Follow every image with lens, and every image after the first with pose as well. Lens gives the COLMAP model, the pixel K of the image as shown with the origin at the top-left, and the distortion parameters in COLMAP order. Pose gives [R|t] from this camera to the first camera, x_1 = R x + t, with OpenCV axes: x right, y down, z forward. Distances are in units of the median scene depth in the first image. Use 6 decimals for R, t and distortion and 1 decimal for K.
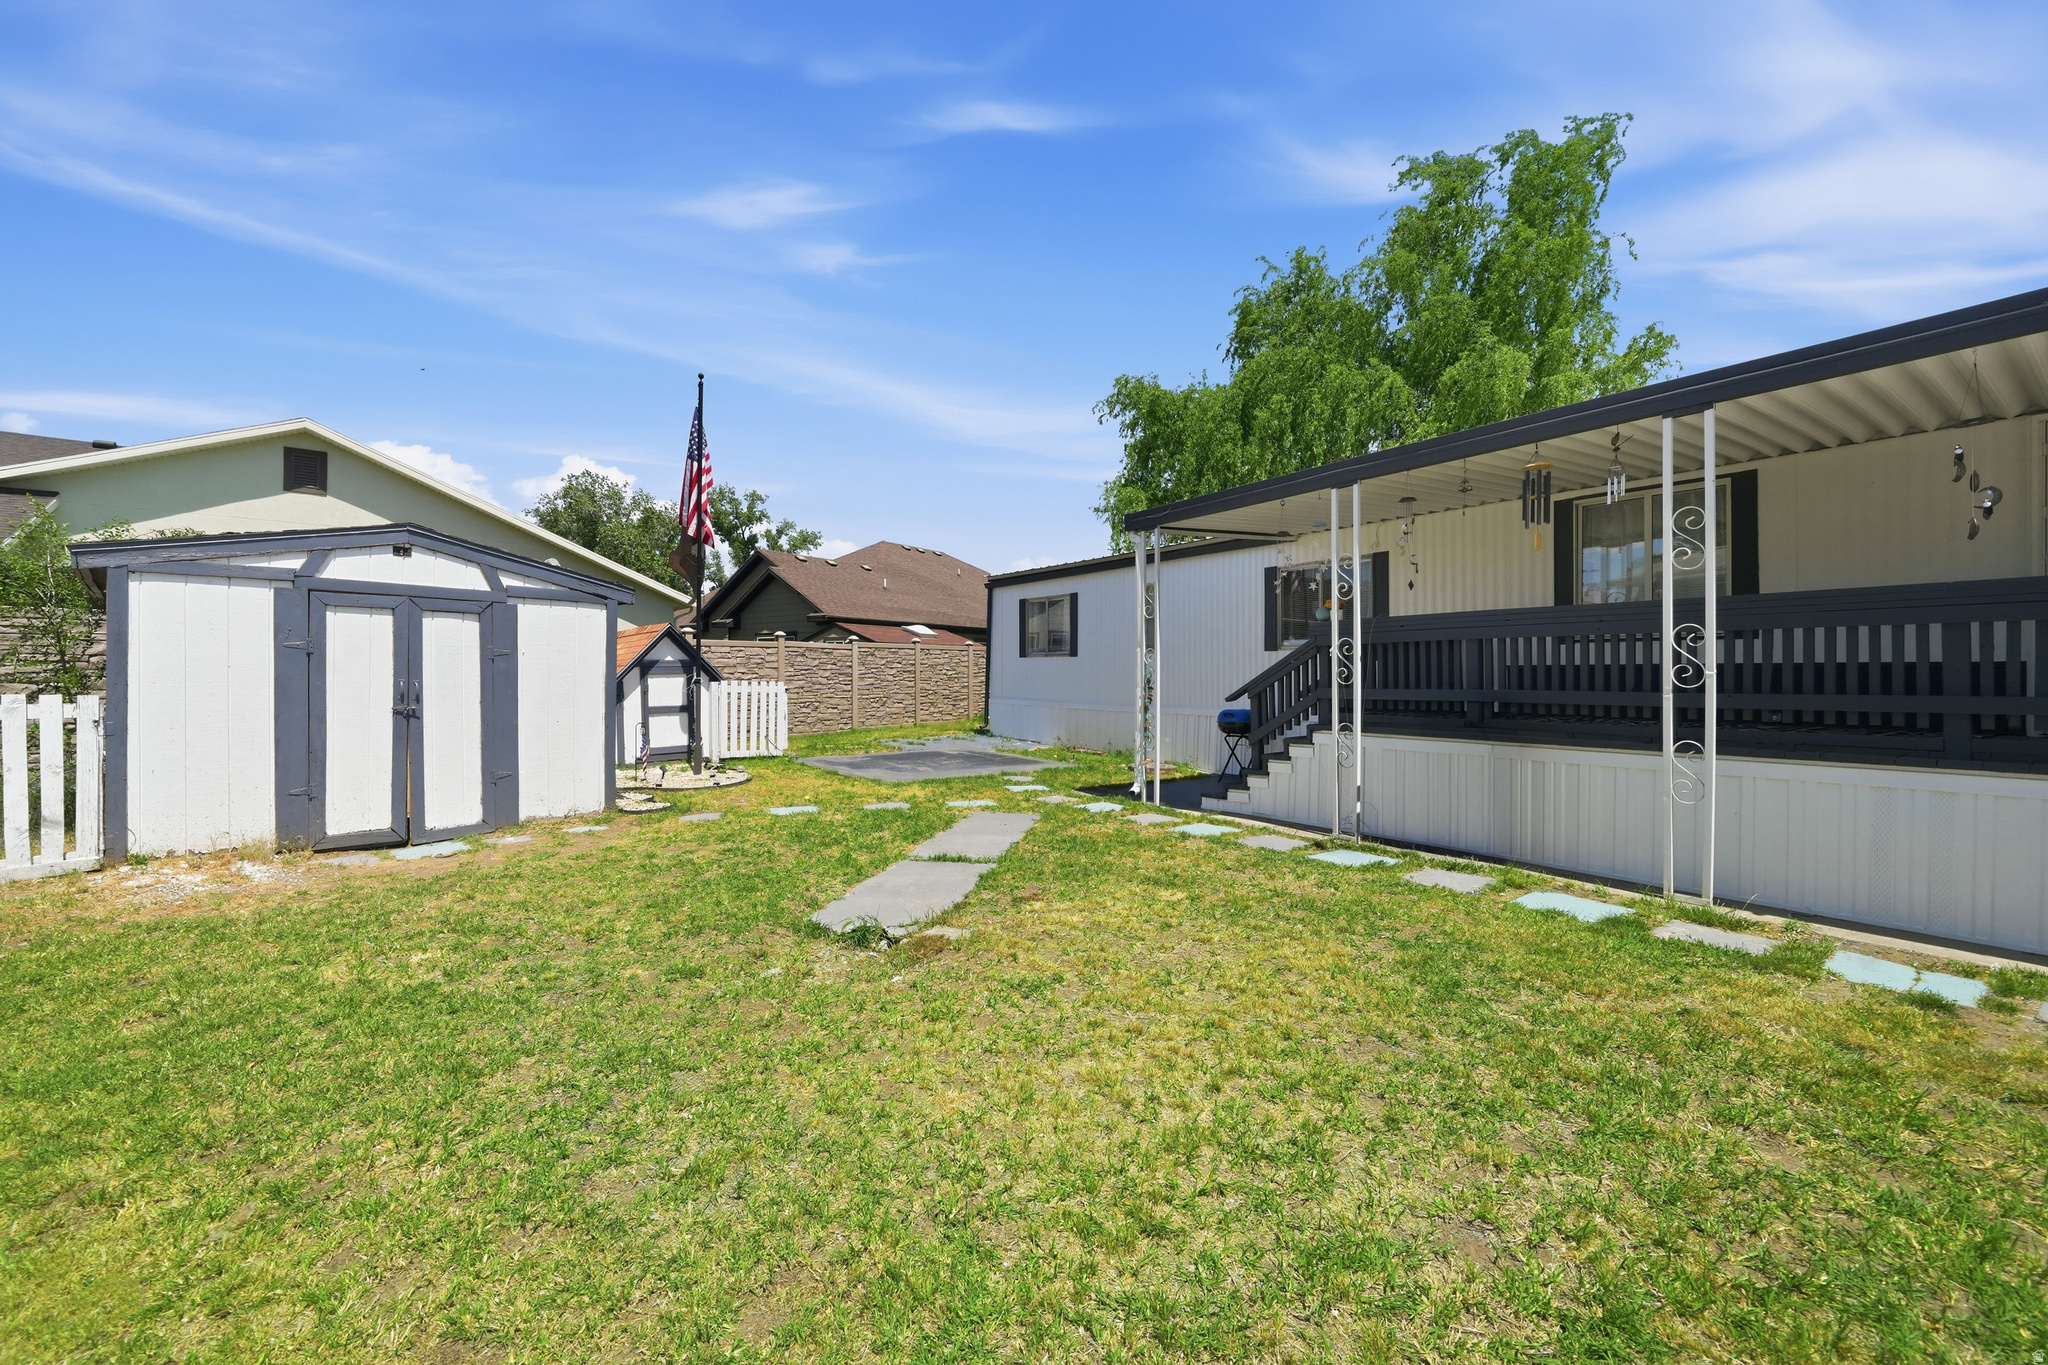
lens RADIAL K [[809.6, 0, 1030.9], [0, 809.6, 672.5], [0, 0, 1]] dist [-0.004265, -0.000136]
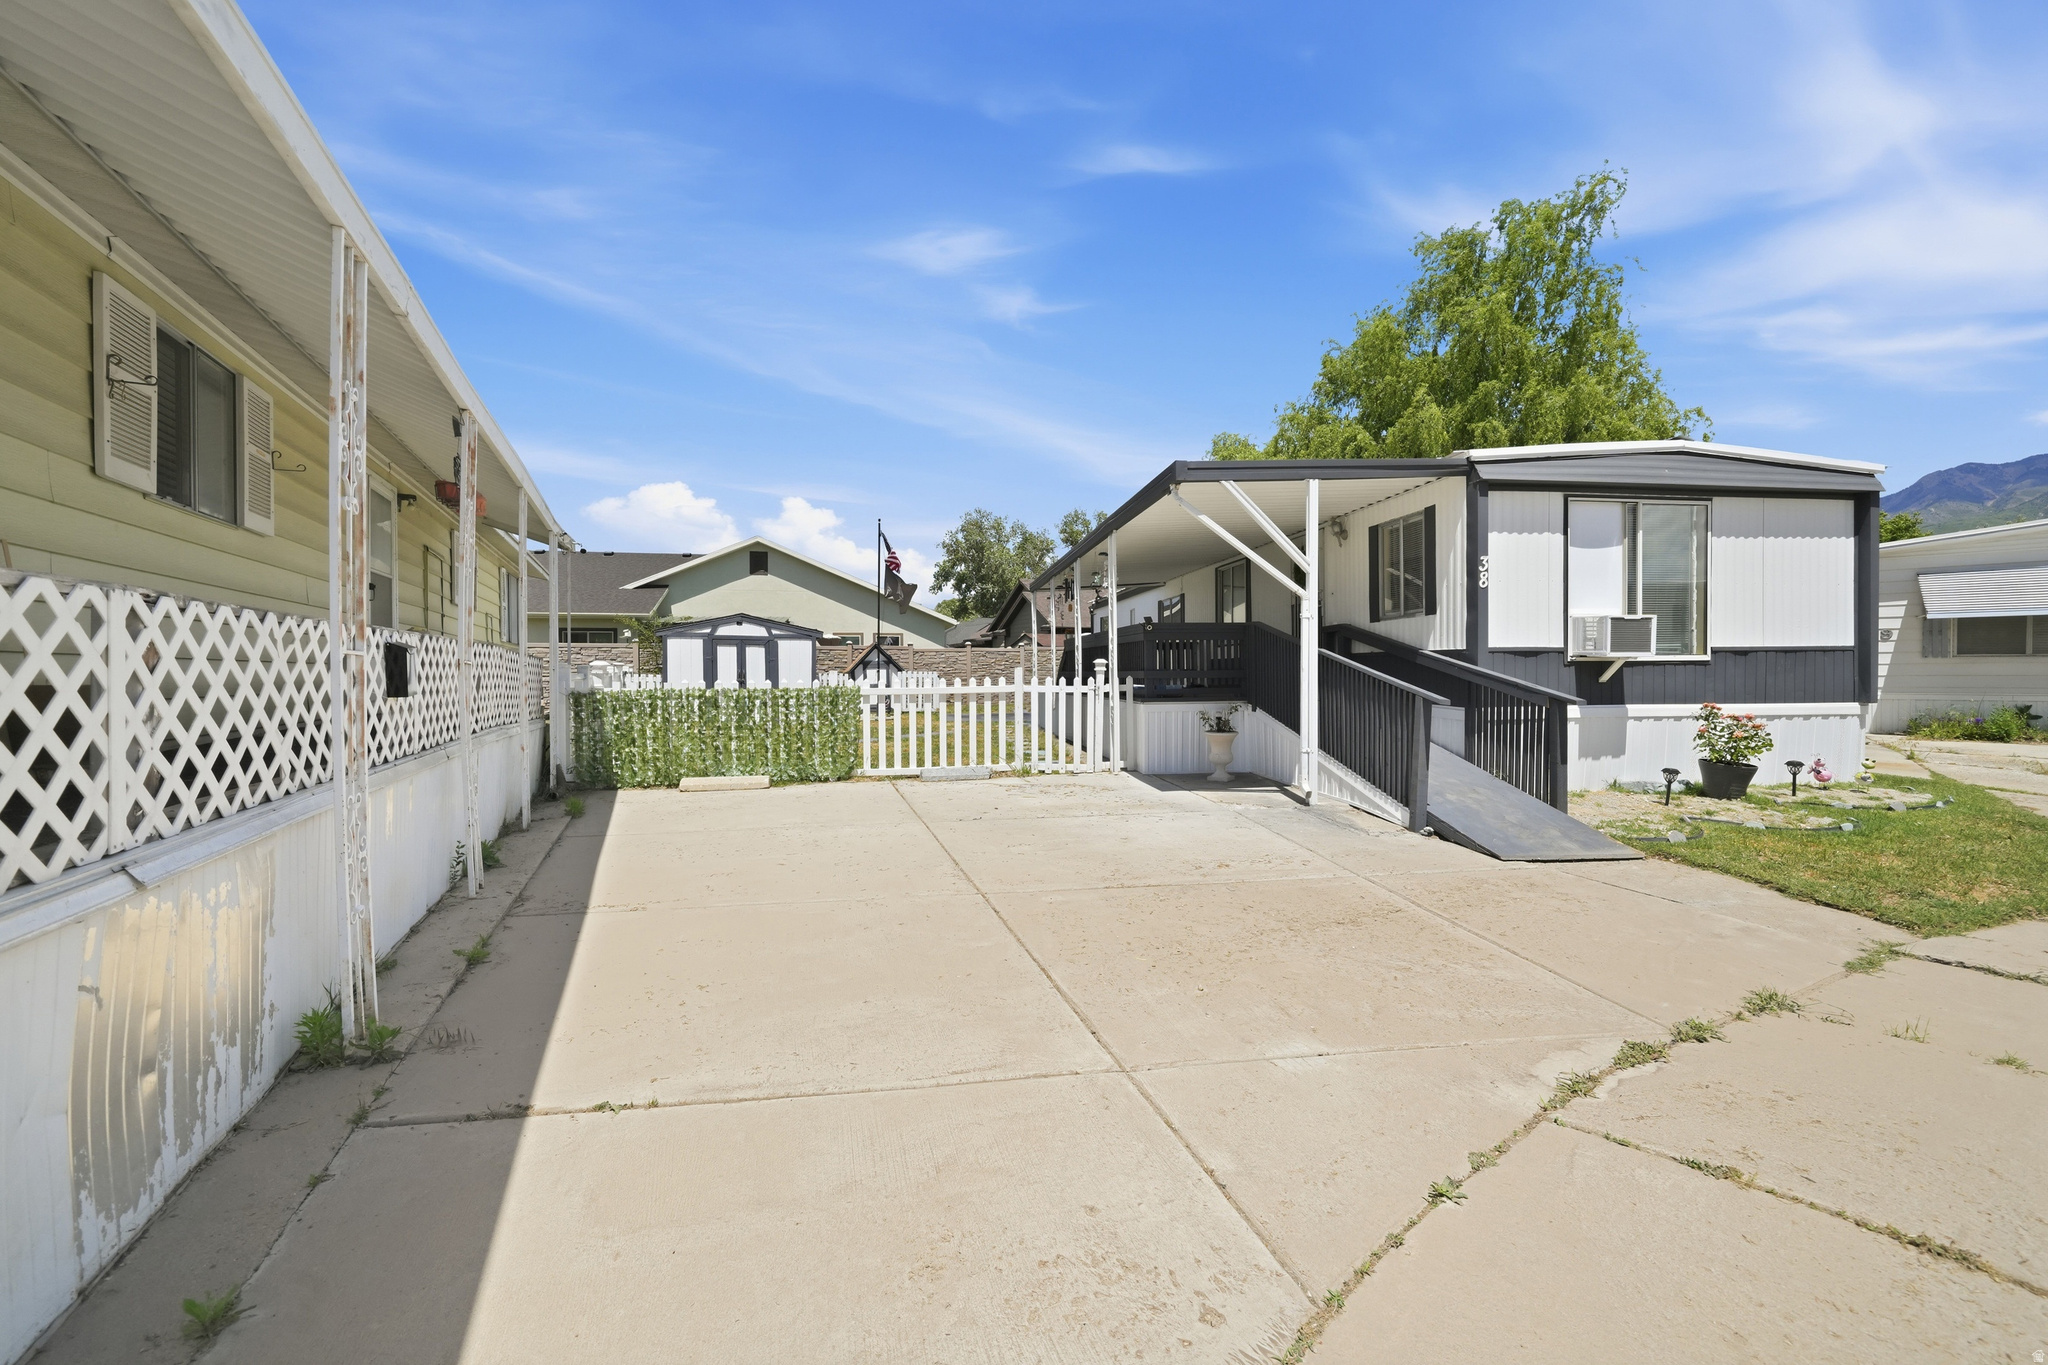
lens RADIAL K [[809.6, 0, 1030.8], [0, 809.6, 673.3], [0, 0, 1]] dist [-0.004265, -0.000136]
pose [[0.885682, -0.006690, -0.464245, 0.831216], [0.009660, 0.999945, 0.004019, 0.010323], [0.464193, -0.008044, 0.885698, -0.589439]]
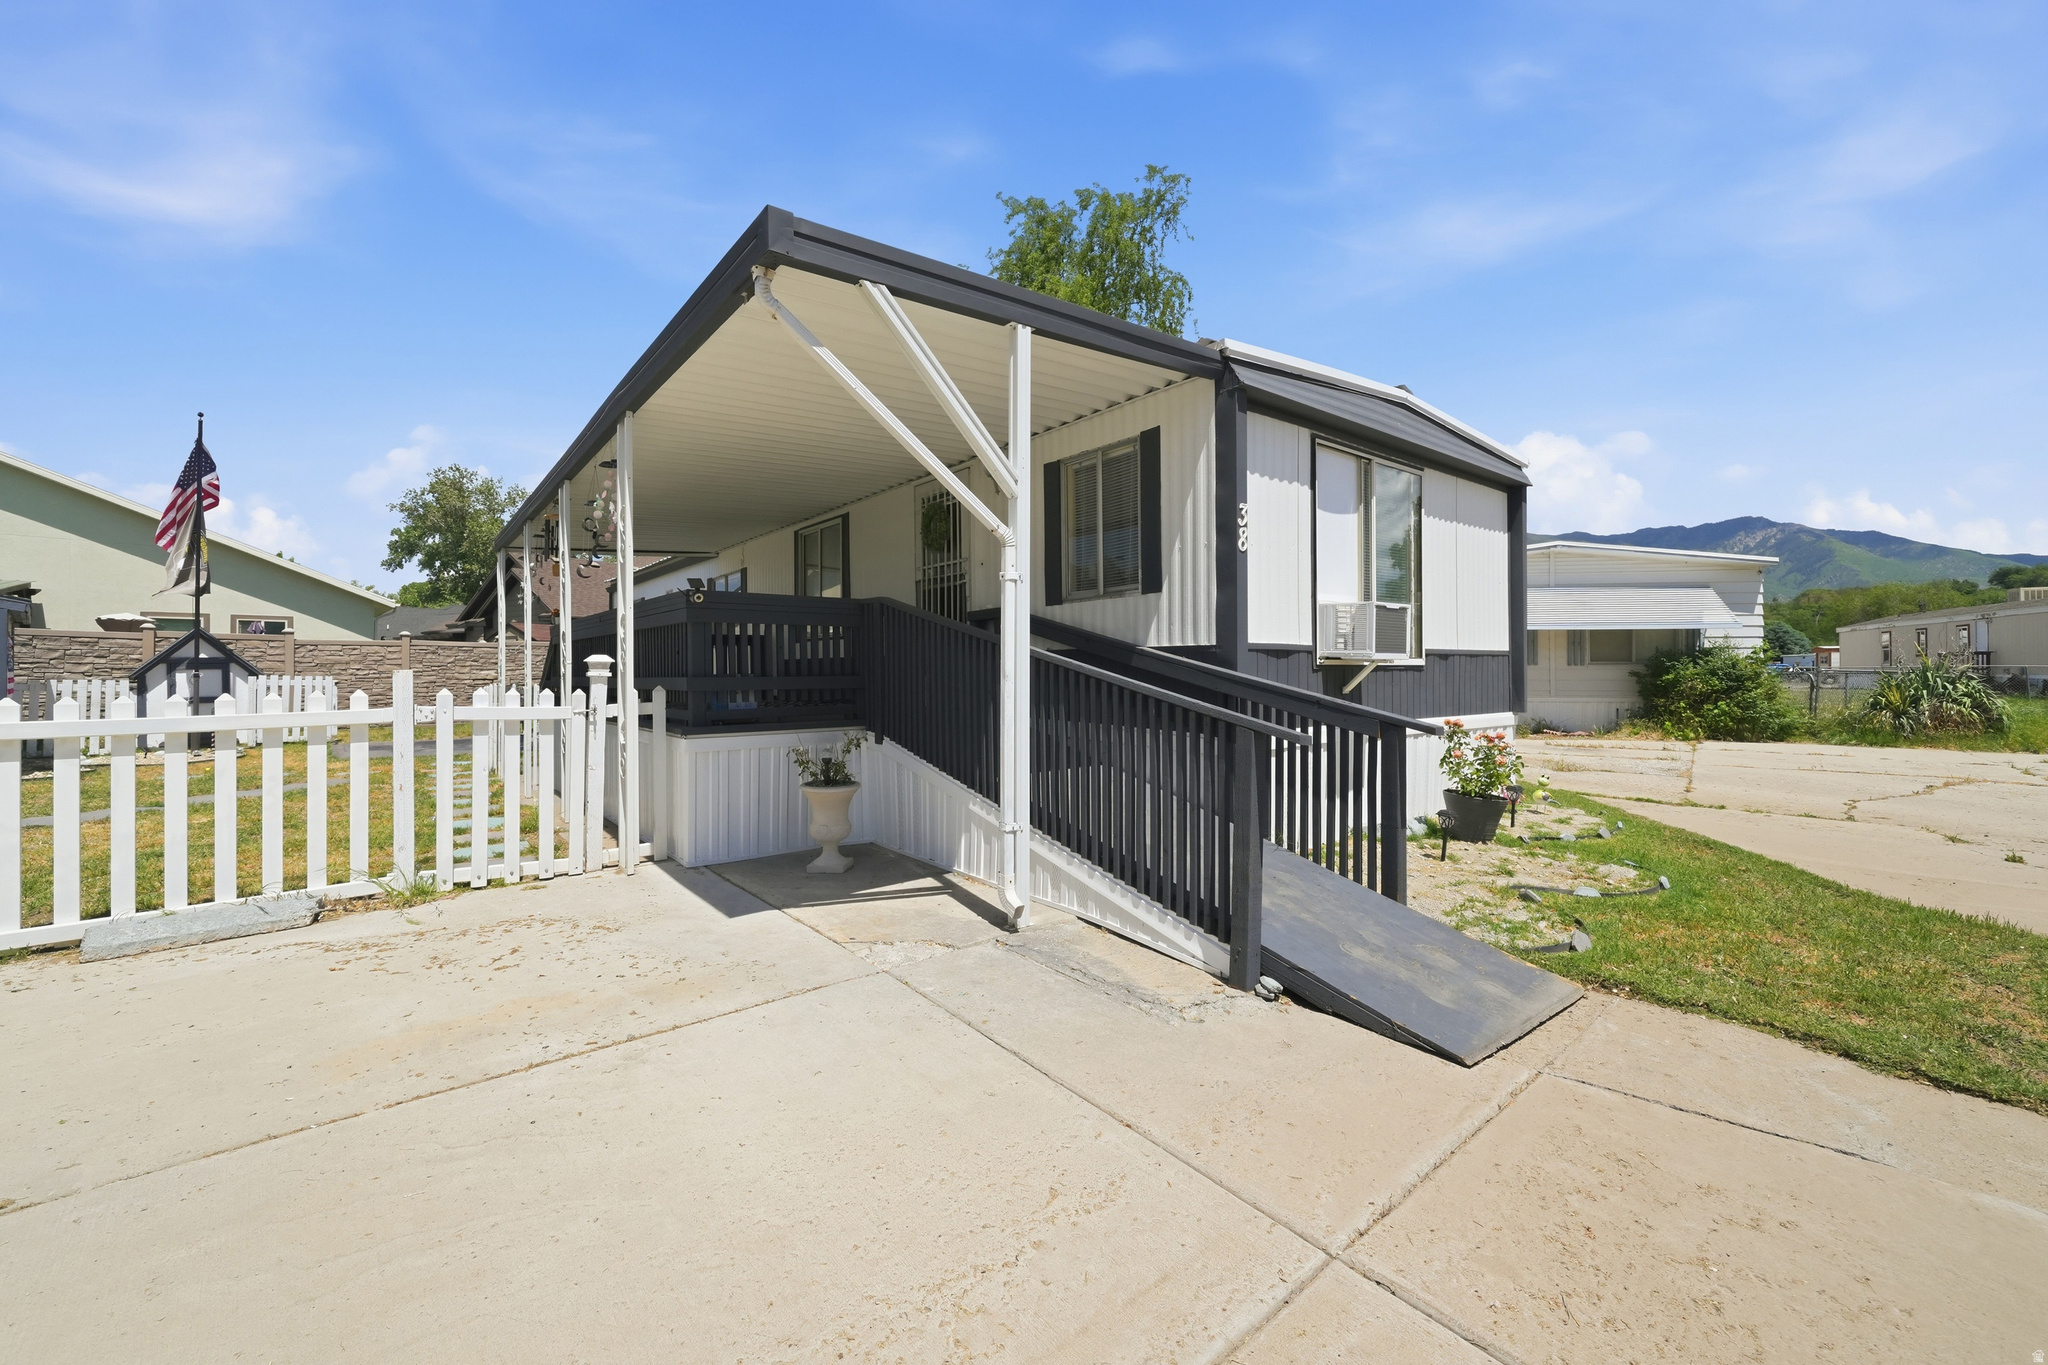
lens RADIAL K [[833.9, 0, 1019.5], [0, 833.9, 674.2], [0, 0, 1]] dist [-0.012025, -0.000264]
pose [[0.999146, -0.006161, 0.040850, 0.700520], [0.005920, 0.999964, 0.006016, 0.008514], [-0.040885, -0.005769, 0.999147, -0.231613]]
